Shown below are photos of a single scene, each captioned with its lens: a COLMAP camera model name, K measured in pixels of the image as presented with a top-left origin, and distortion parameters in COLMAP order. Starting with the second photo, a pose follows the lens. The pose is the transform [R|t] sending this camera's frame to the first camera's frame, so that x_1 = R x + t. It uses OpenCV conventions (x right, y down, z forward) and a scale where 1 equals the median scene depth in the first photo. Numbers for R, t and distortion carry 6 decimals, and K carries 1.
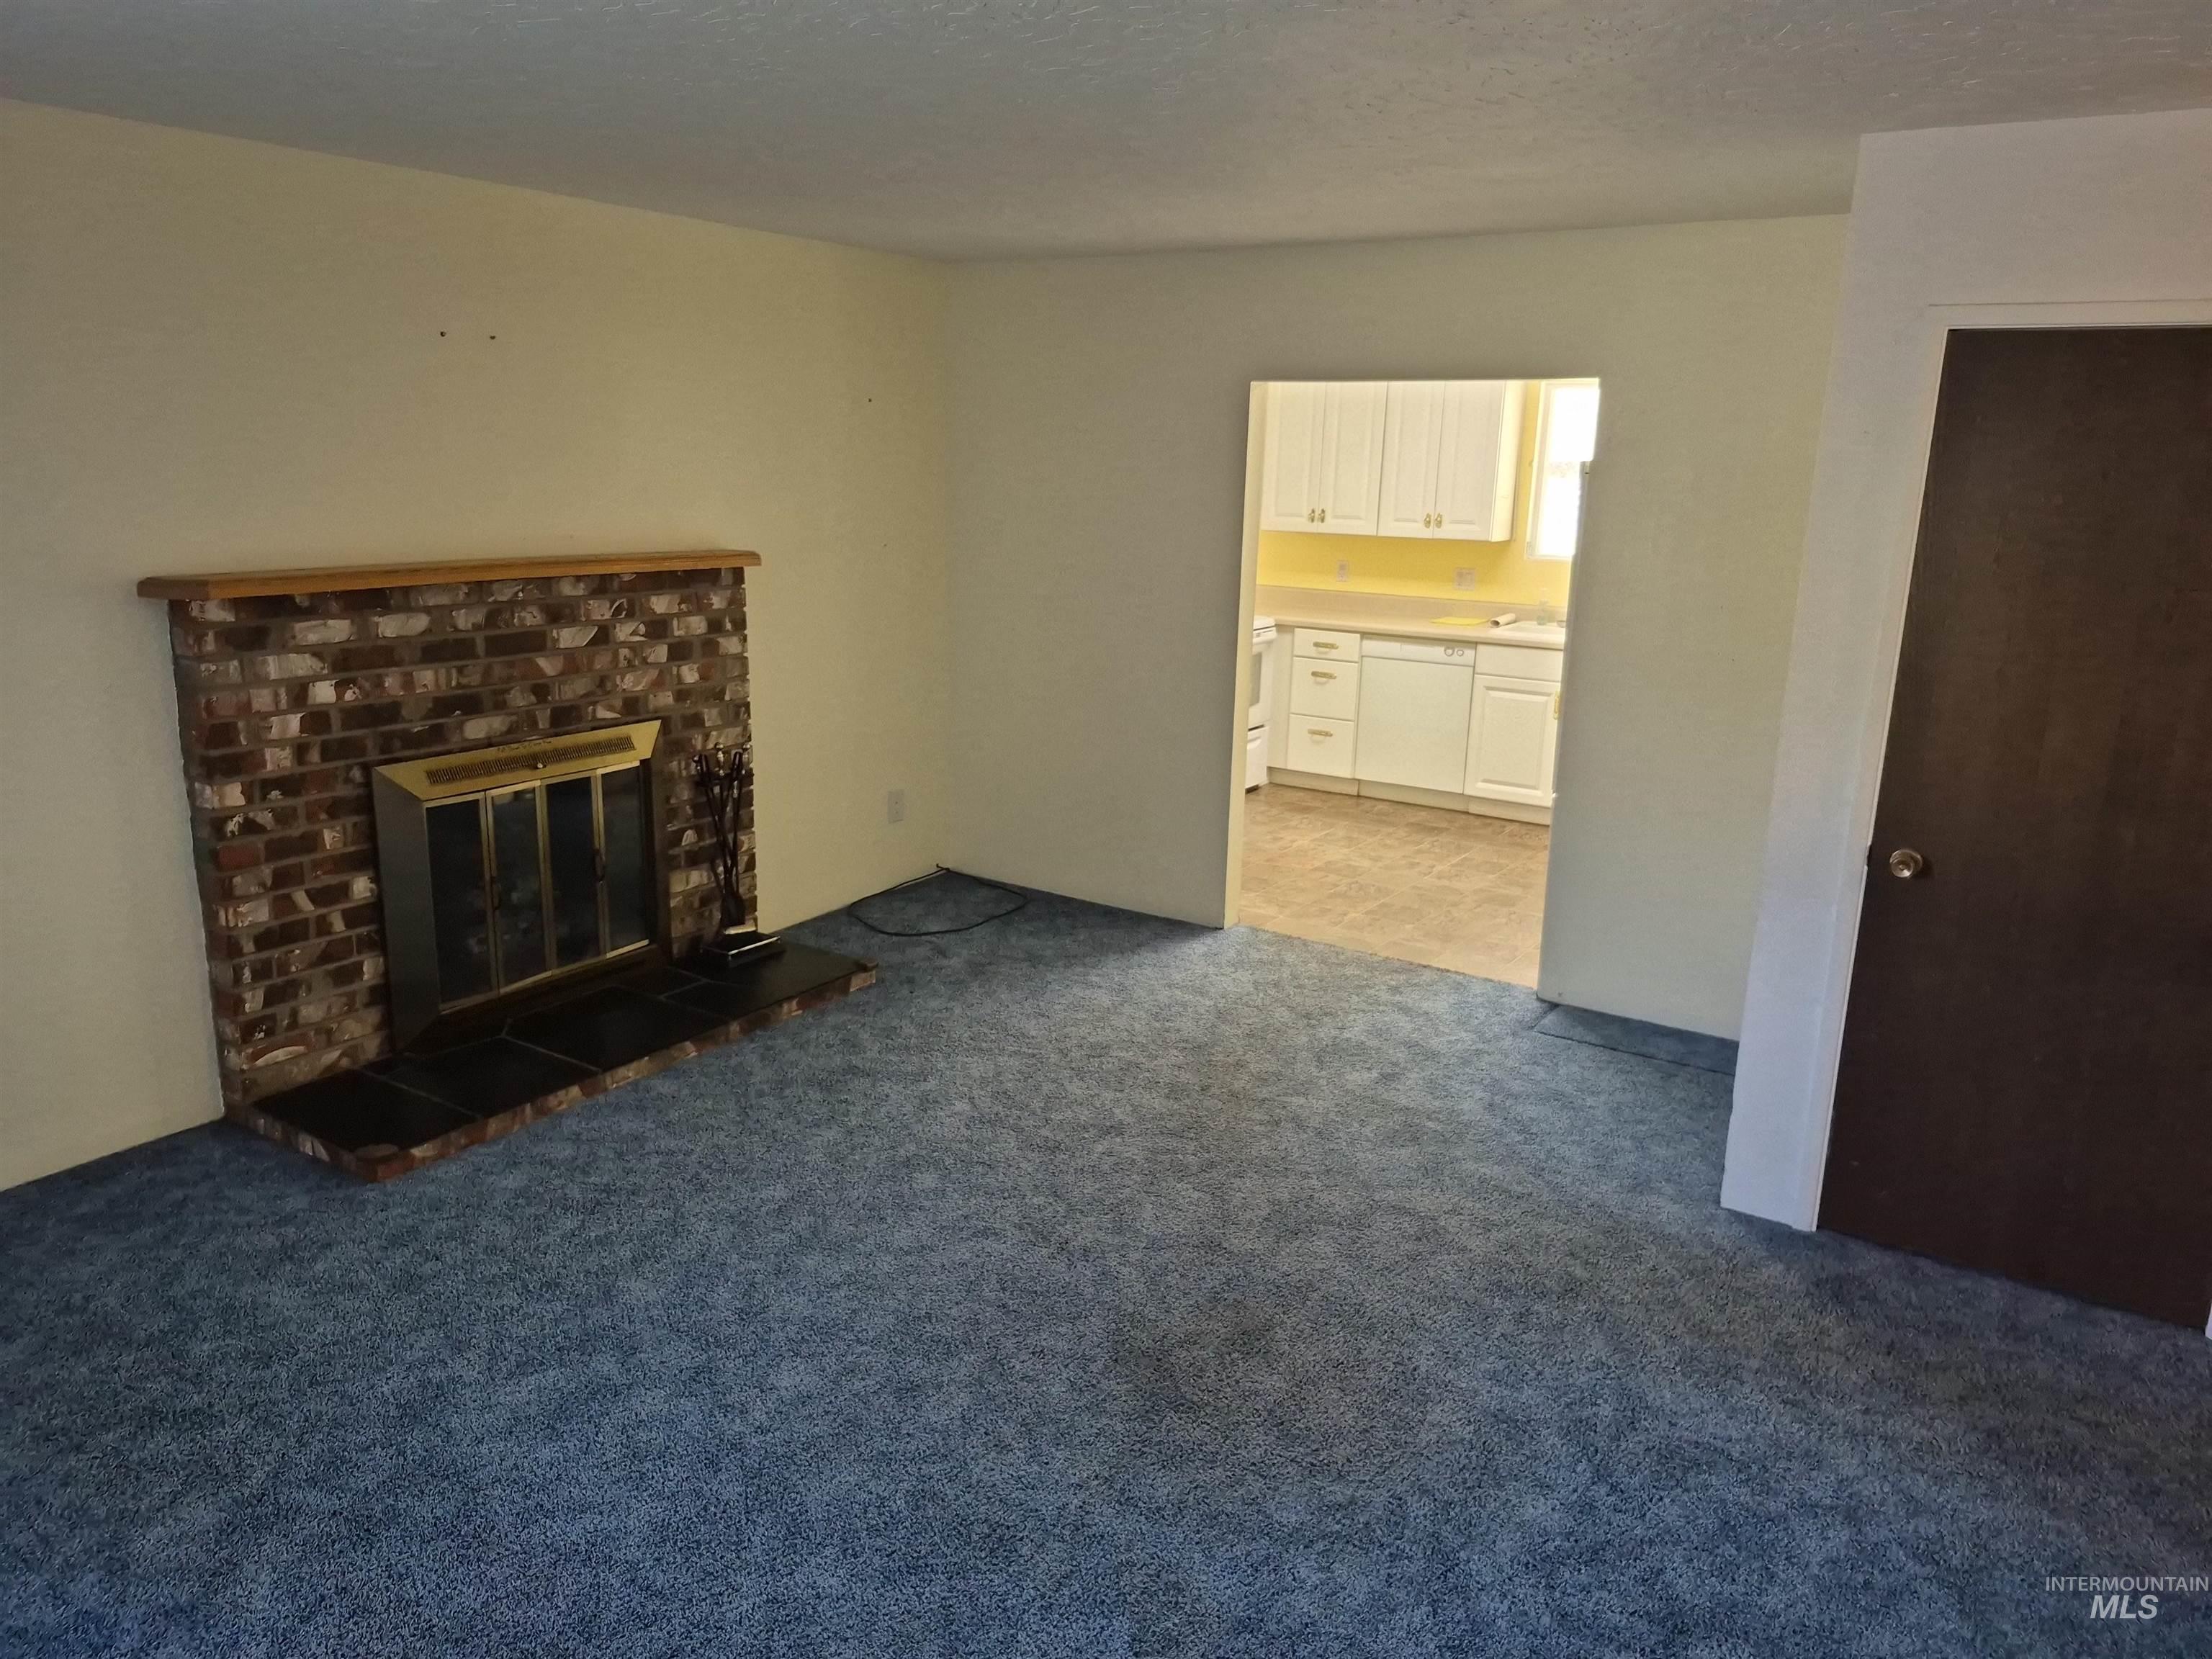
lens RADIAL K [[1536.0, 0, 1101.4], [0, 1536.0, 812.7], [0, 0, 1]] dist [0.057302, -0.037968]
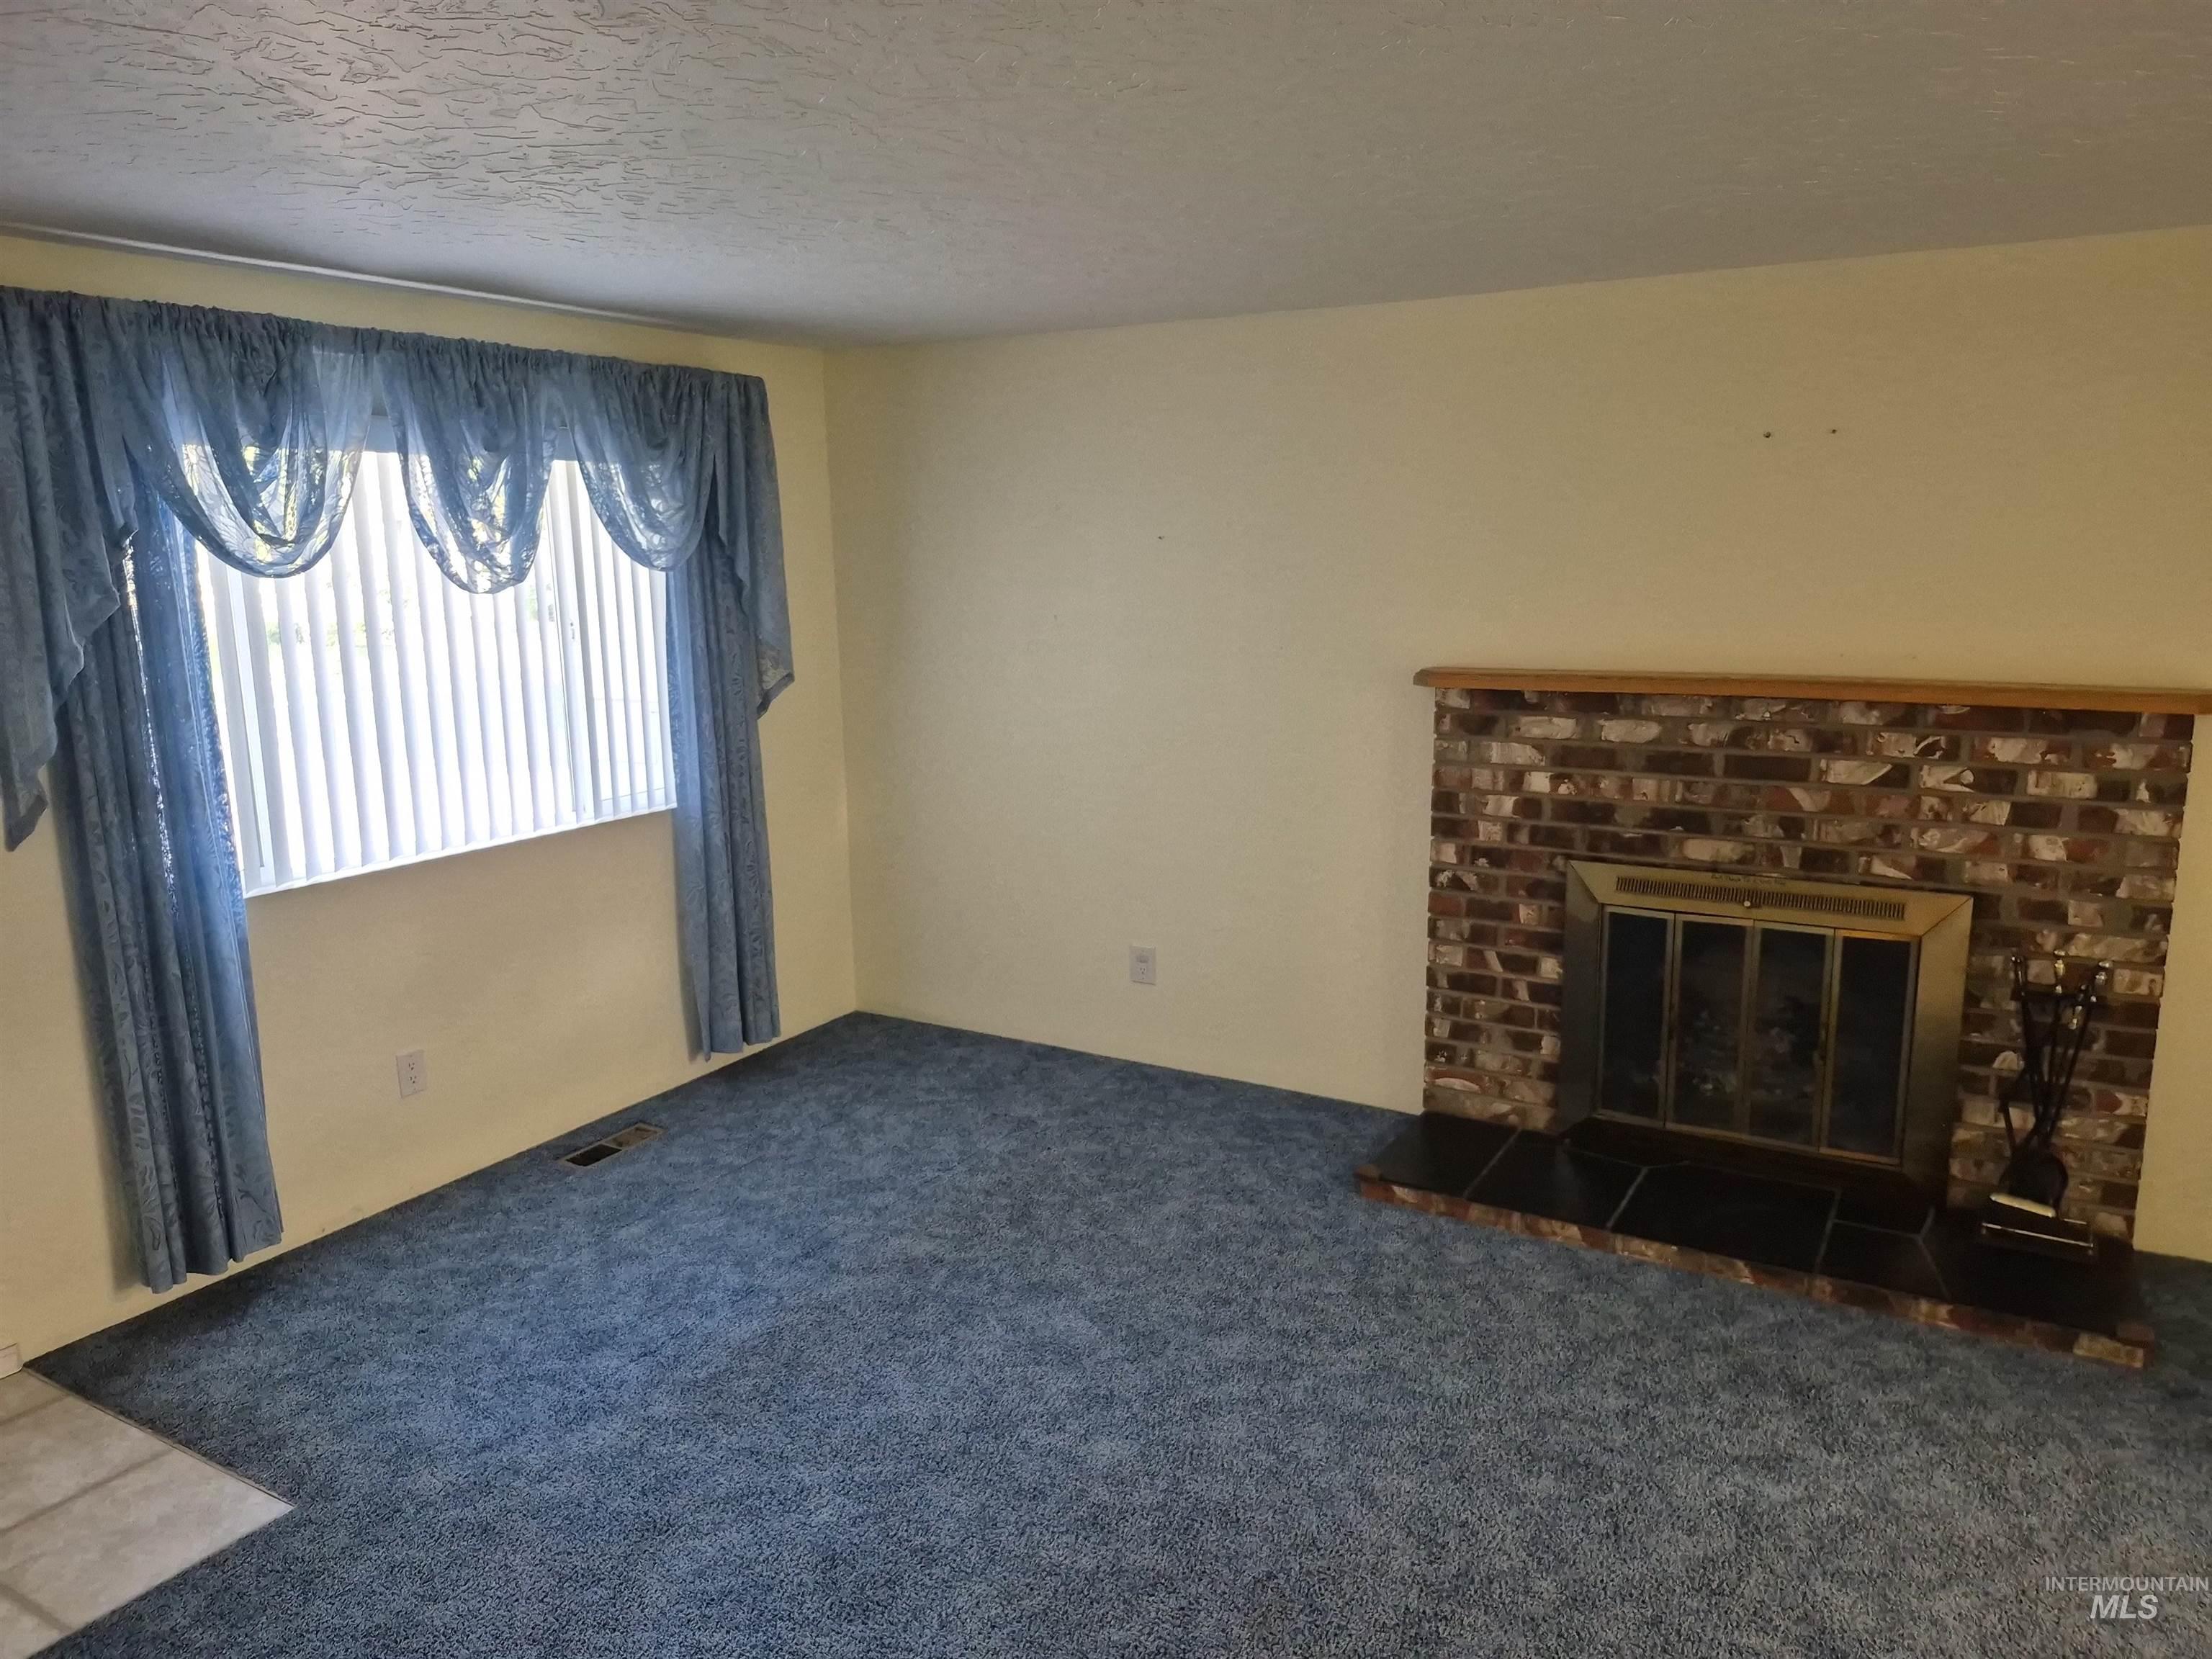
lens RADIAL K [[1536.0, 0, 1099.0], [0, 1536.0, 848.3], [0, 0, 1]] dist [0.057302, -0.037968]
pose [[0.046302, 0.174055, -0.983647, 0.528176], [-0.215694, 0.963216, 0.160287, -0.131962], [0.975363, 0.204745, 0.082142, 0.586012]]
